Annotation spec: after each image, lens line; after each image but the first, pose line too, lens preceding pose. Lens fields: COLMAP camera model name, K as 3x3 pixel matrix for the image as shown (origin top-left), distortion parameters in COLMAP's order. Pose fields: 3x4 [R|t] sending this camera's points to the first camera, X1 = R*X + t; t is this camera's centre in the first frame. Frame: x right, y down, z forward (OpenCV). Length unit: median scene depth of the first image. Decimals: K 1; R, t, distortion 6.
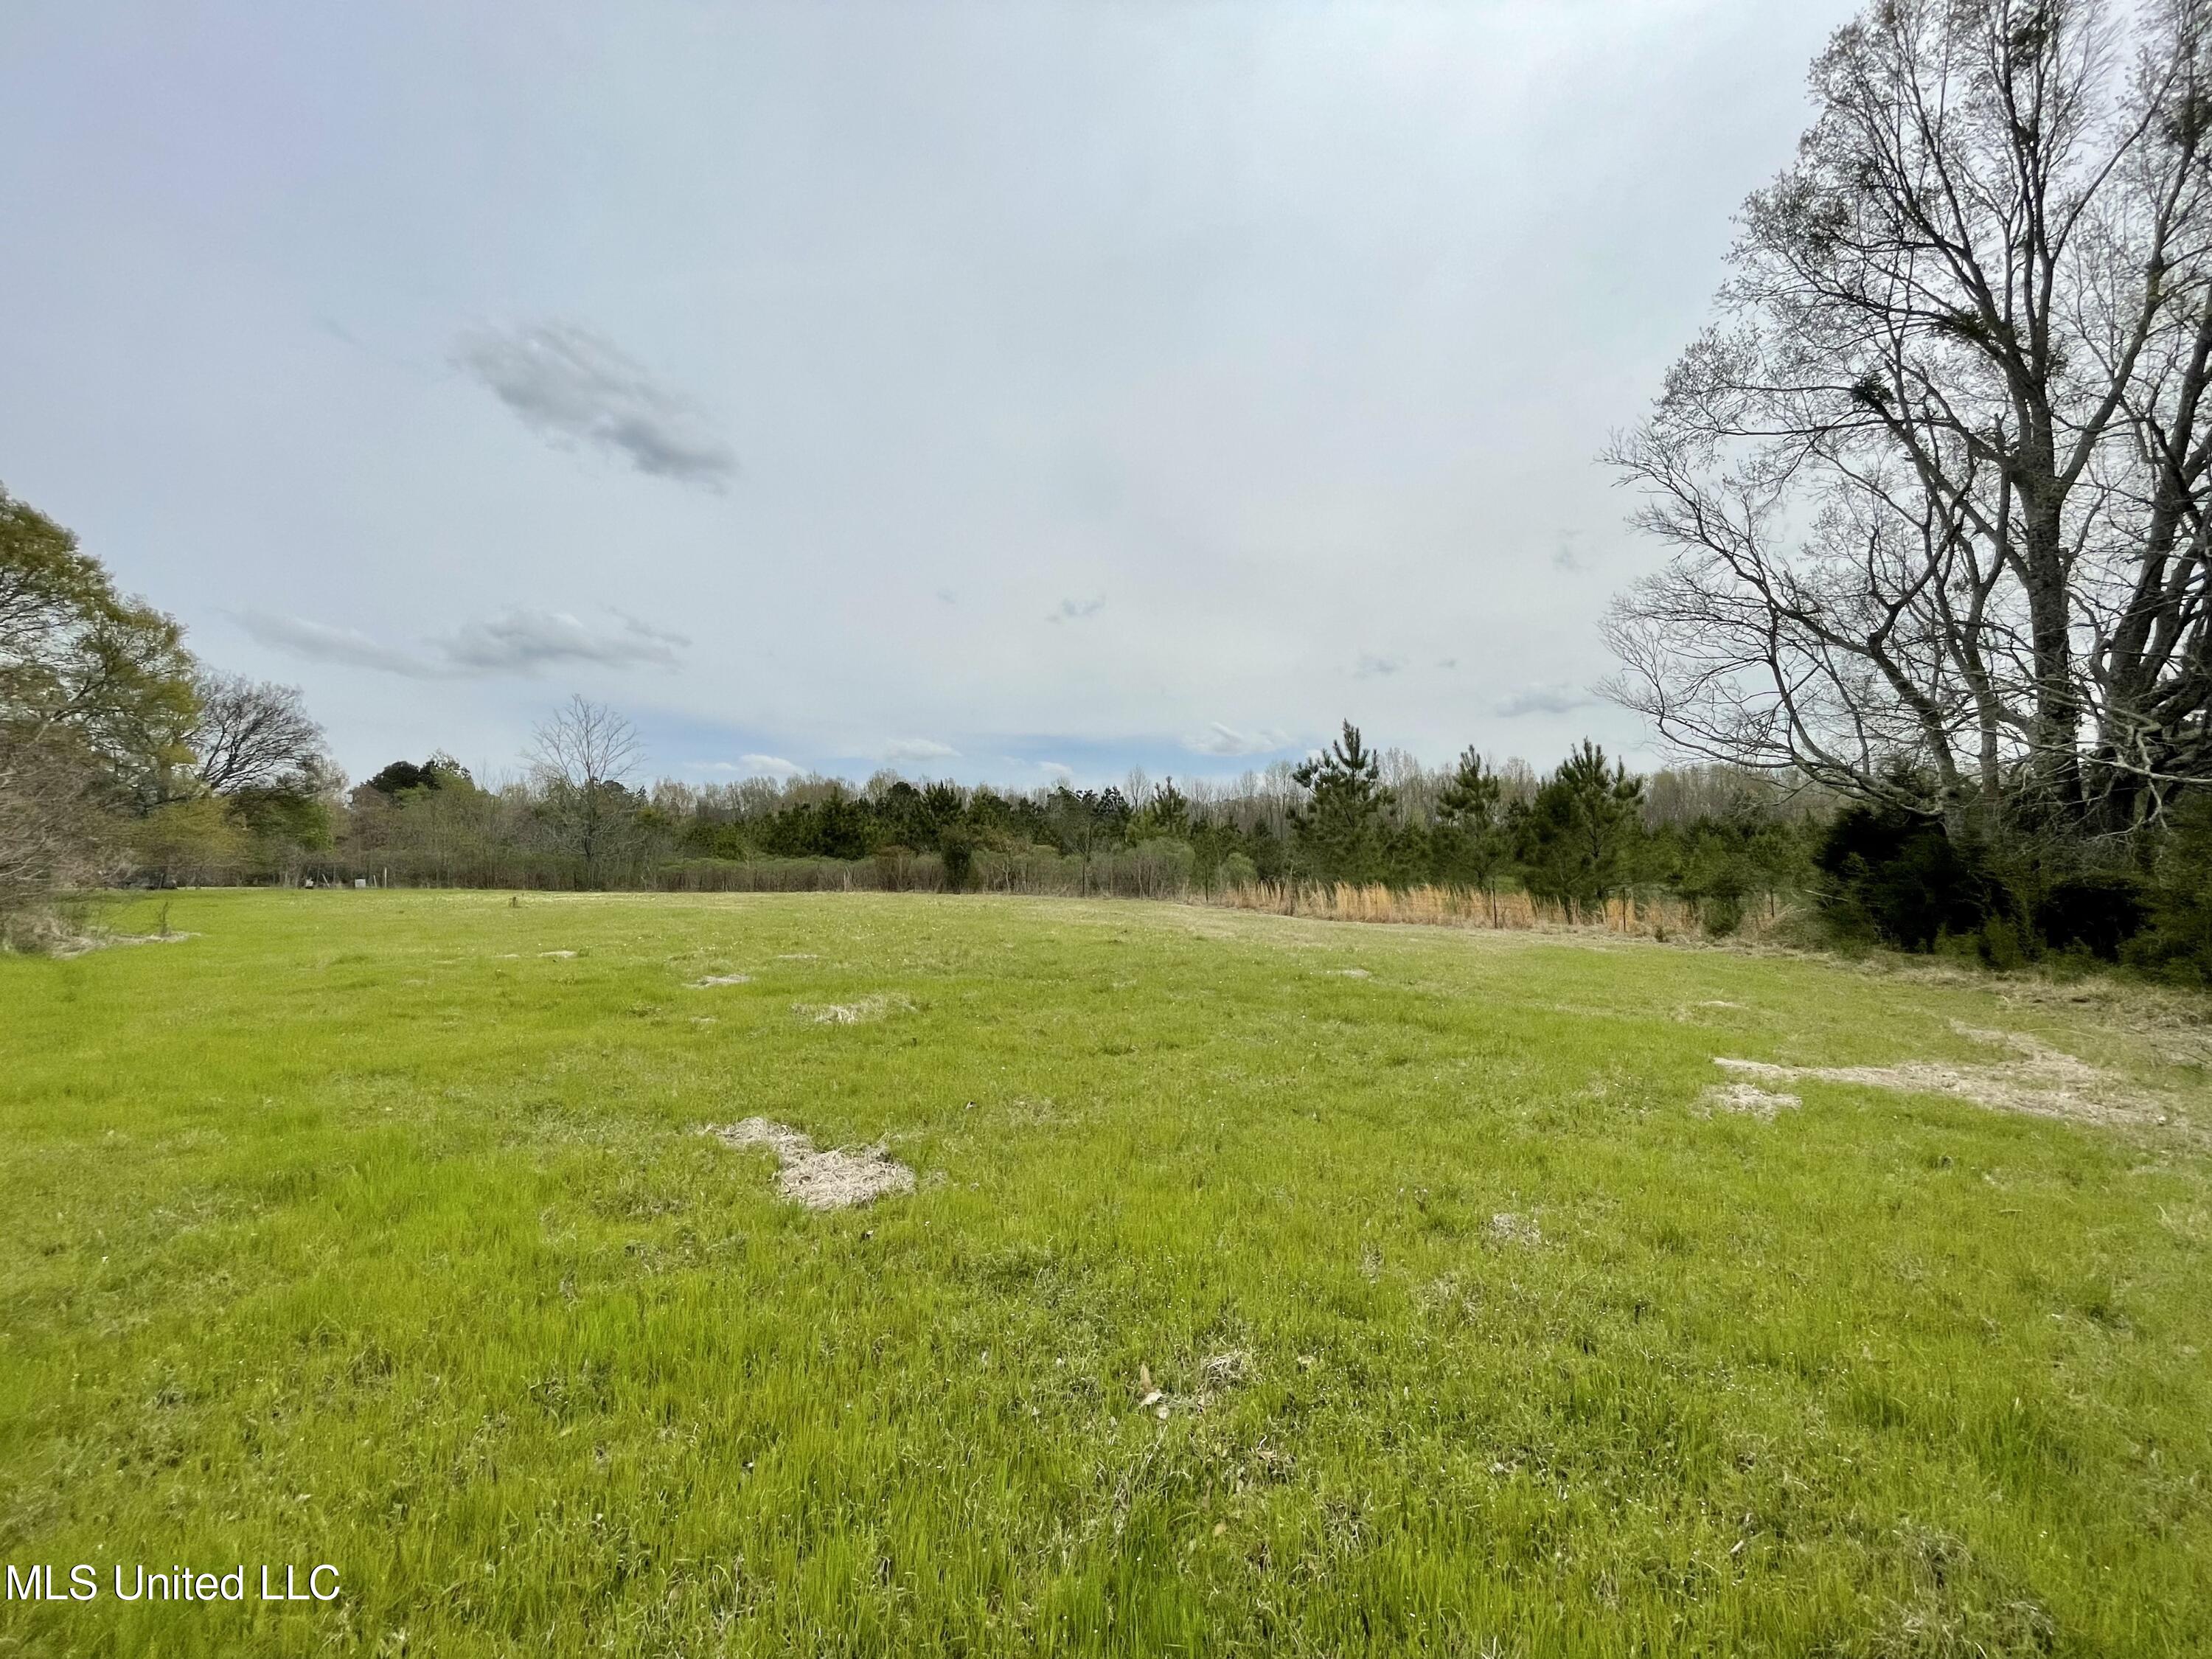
lens RADIAL K [[908.0, 0, 1090.9], [0, 908.0, 829.6], [0, 0, 1]] dist [0.001346, -0.000122]
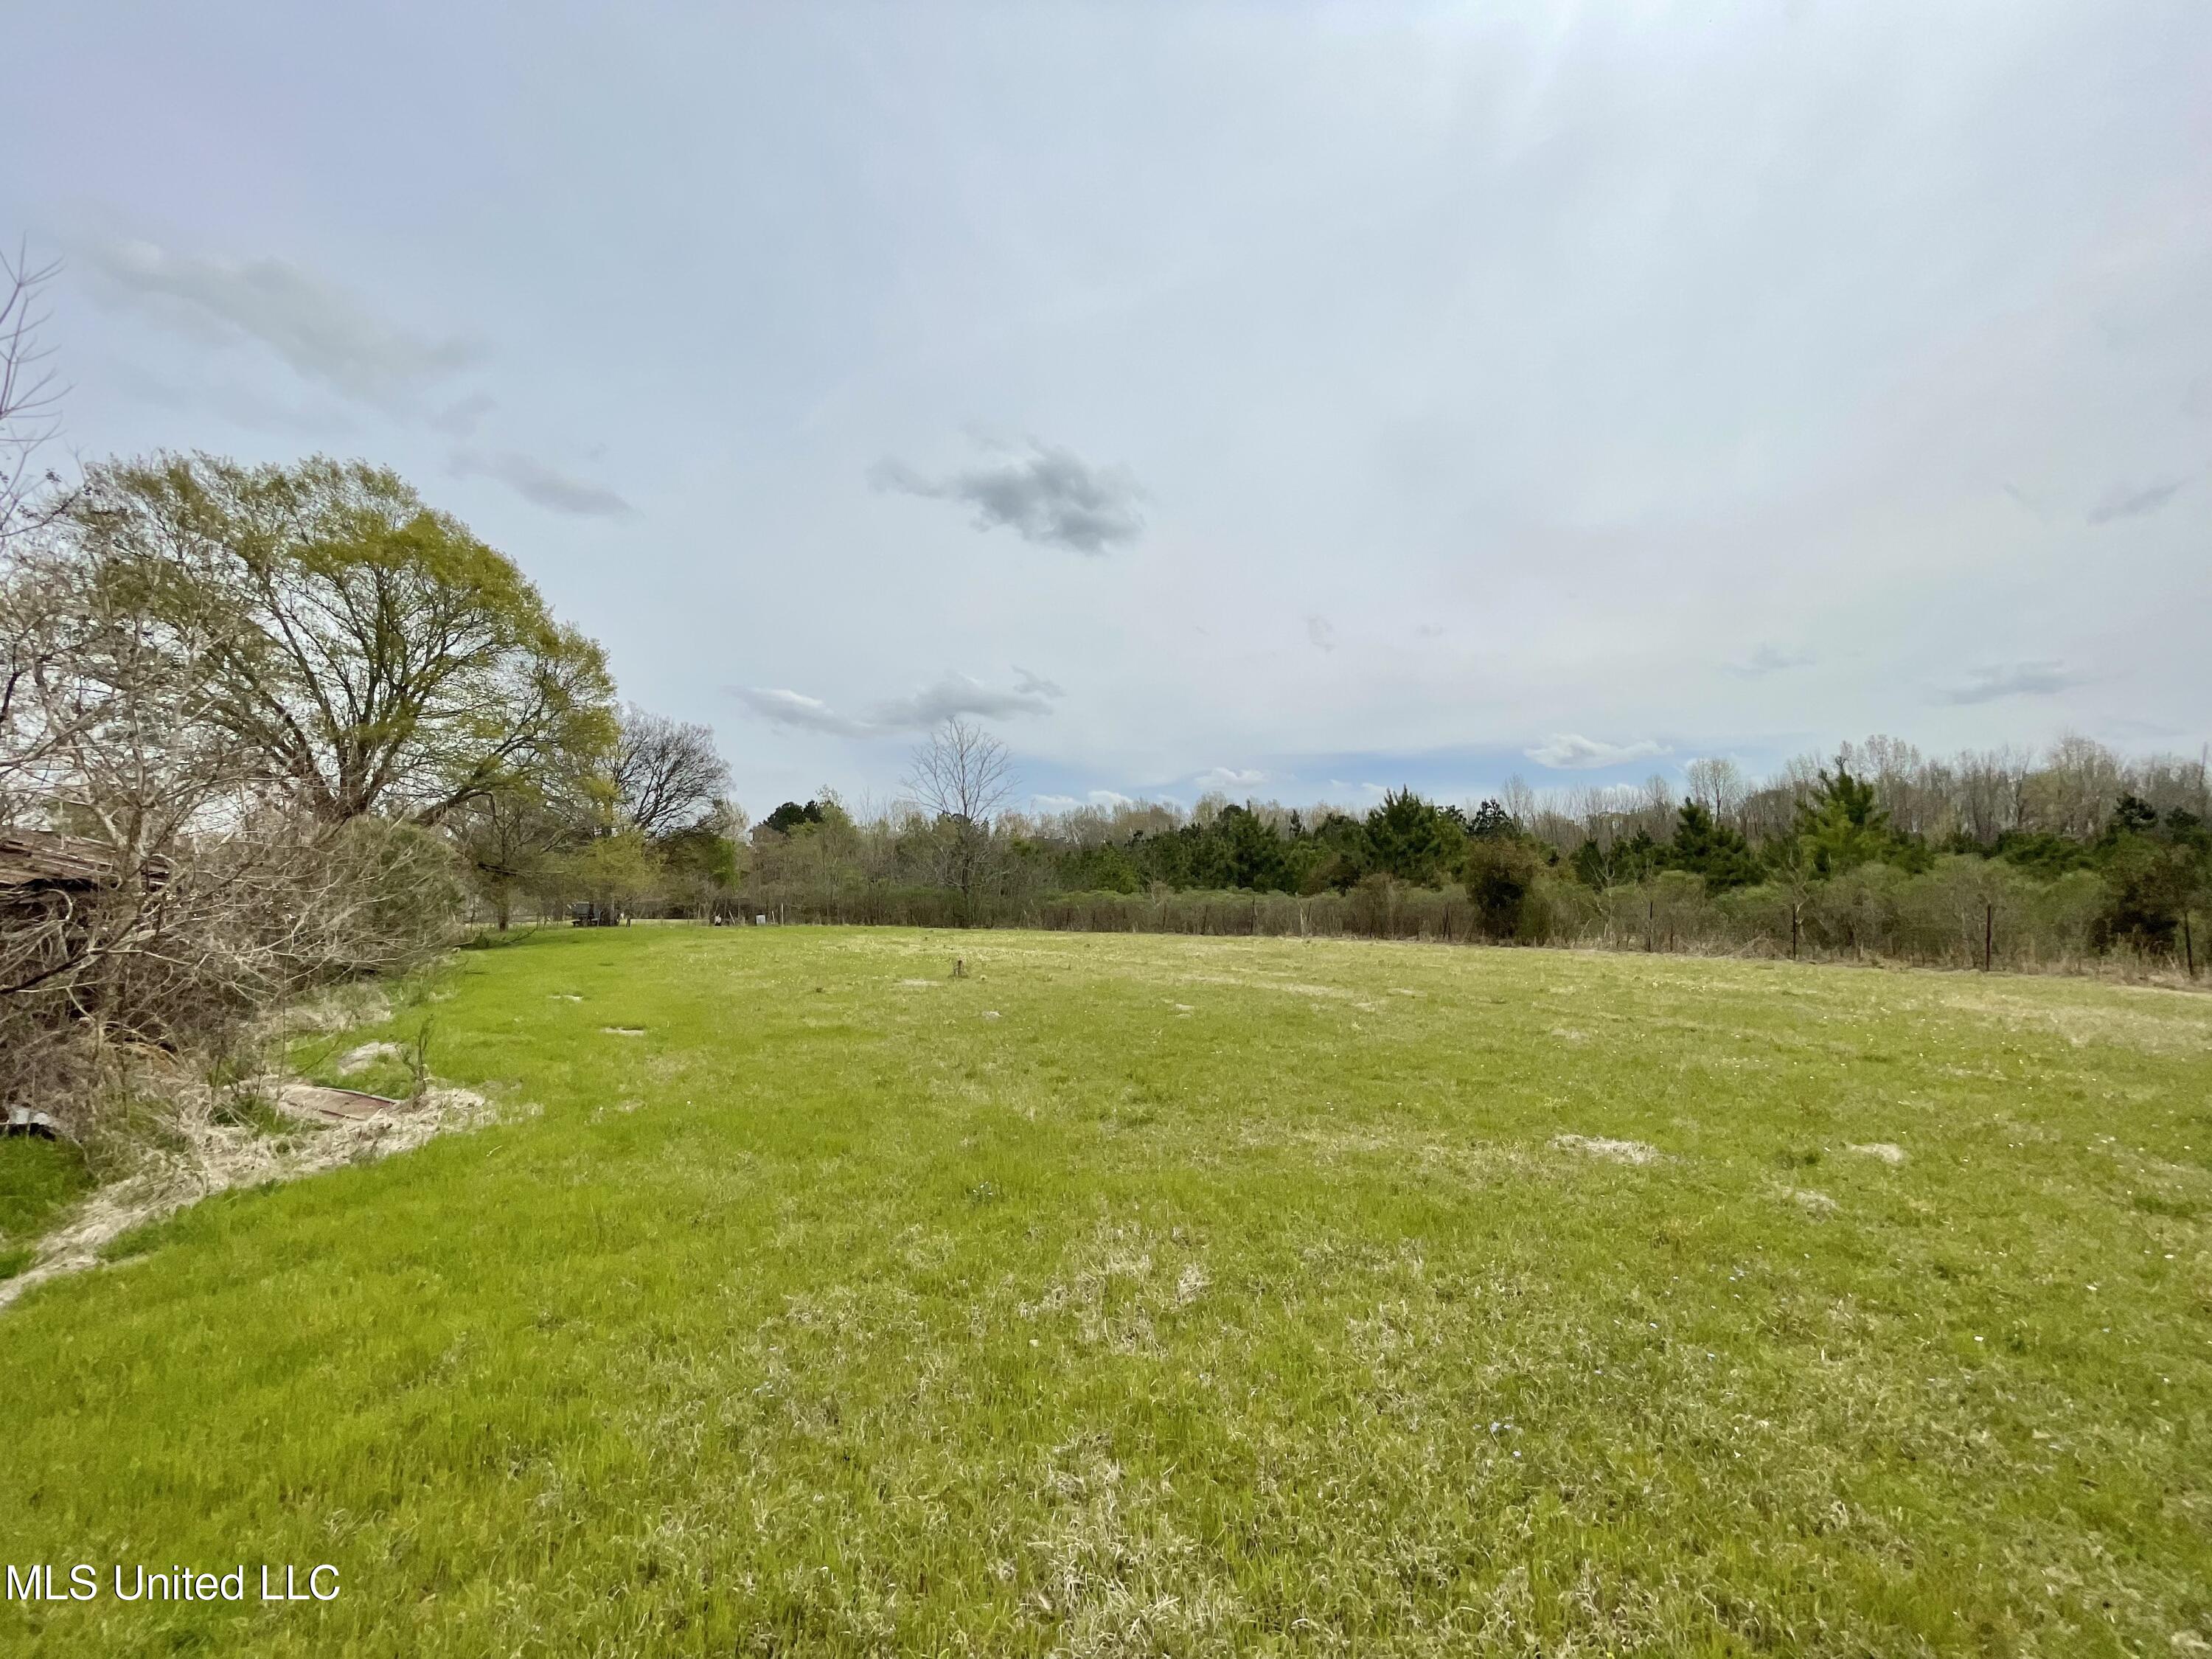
lens RADIAL K [[908.0, 0, 1096.0], [0, 908.0, 828.3], [0, 0, 1]] dist [0.001346, -0.000122]
pose [[0.948801, -0.027960, -0.314633, -0.127843], [0.018595, 0.999291, -0.032726, 0.000319], [0.315325, 0.025200, 0.948649, 0.155048]]
